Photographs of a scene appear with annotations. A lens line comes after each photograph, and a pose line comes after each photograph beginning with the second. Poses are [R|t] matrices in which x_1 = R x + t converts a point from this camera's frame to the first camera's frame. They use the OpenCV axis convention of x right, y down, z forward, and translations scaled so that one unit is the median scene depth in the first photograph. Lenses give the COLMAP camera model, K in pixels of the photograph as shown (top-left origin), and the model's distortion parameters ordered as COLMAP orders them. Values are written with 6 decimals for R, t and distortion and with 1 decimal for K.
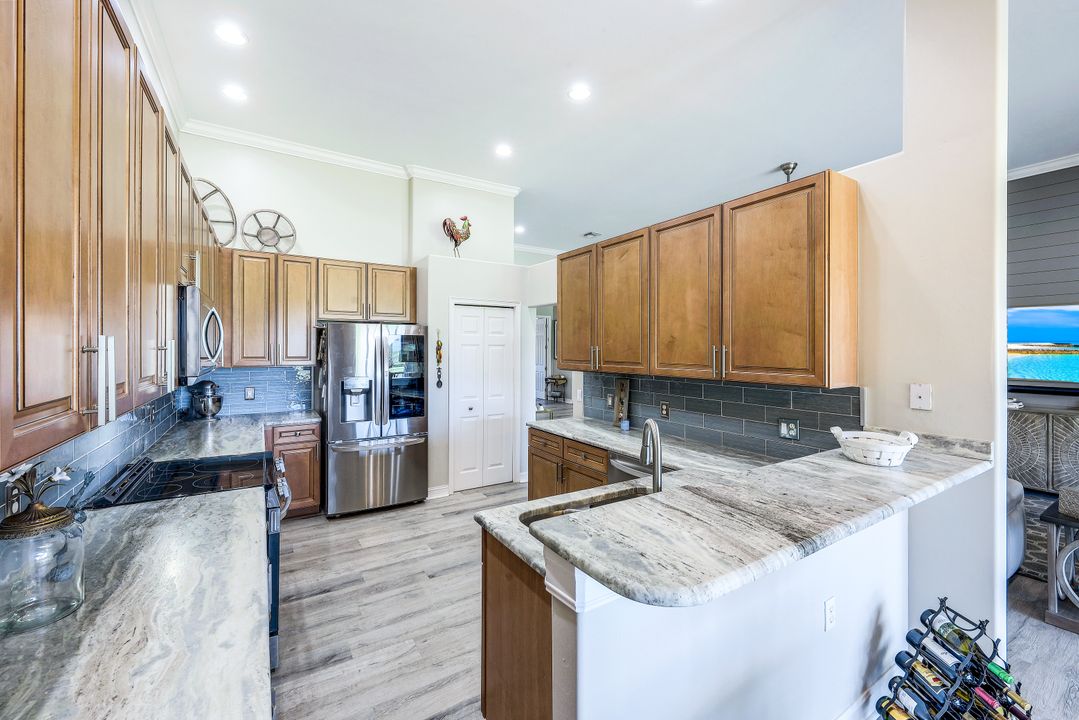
lens RADIAL K [[437.2, 0, 540.6], [0, 437.2, 345.8], [0, 0, 1]] dist [-0.002178, 0.000144]
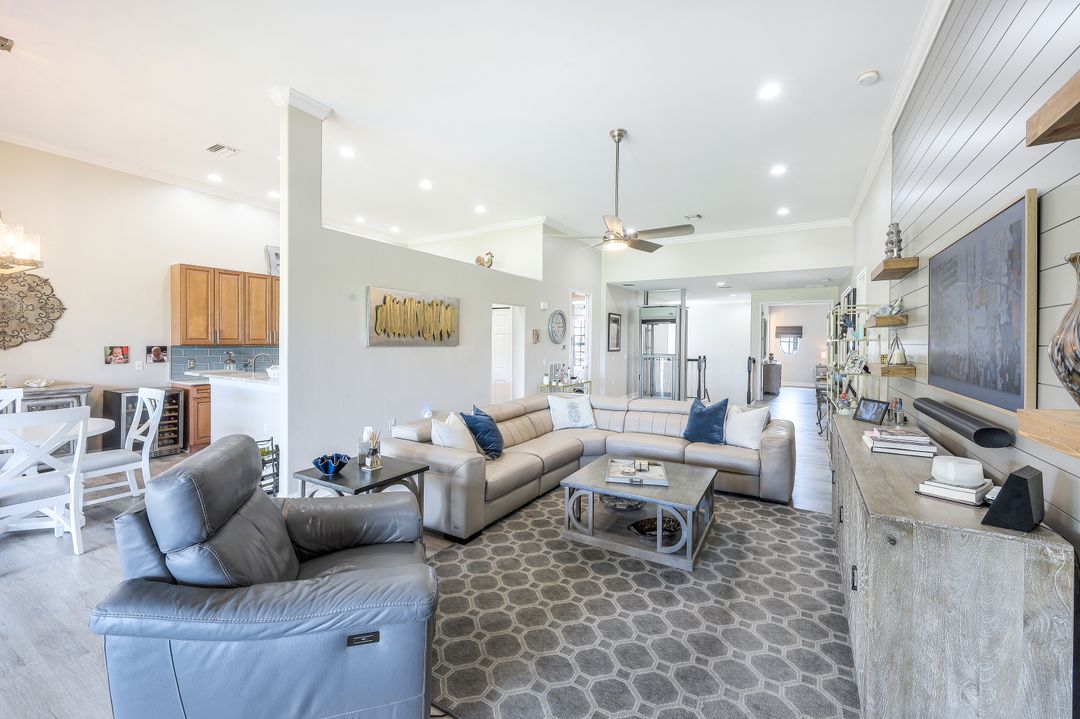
lens RADIAL K [[437.6, 0, 530.0], [0, 437.6, 346.4], [0, 0, 1]] dist [-0.002178, 0.000144]
pose [[0.446304, 0.004988, -0.894868, 1.795266], [-0.001213, 0.999987, 0.004969, 0.046735], [0.894881, -0.001133, 0.446304, 0.596100]]
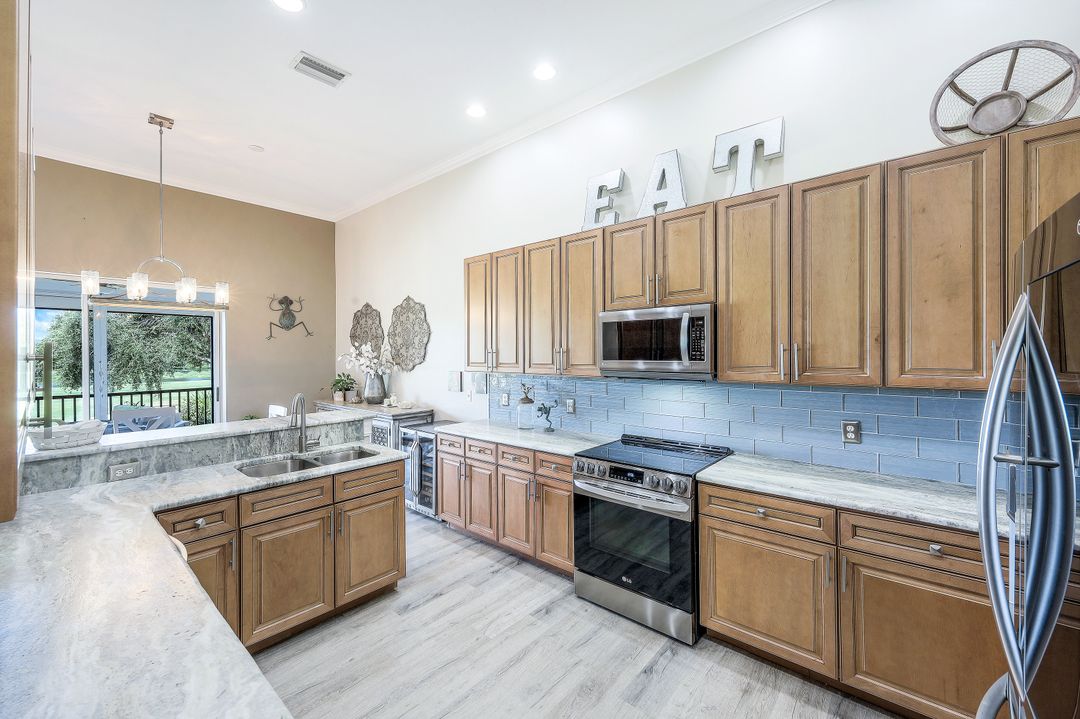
lens RADIAL K [[437.6, 0, 538.2], [0, 437.6, 352.3], [0, 0, 1]] dist [-0.002178, 0.000144]
pose [[-0.959375, 0.000000, -0.282133, -0.073348], [0.002090, 0.999973, -0.007107, 0.009032], [0.282125, -0.007408, -0.959349, 1.316950]]
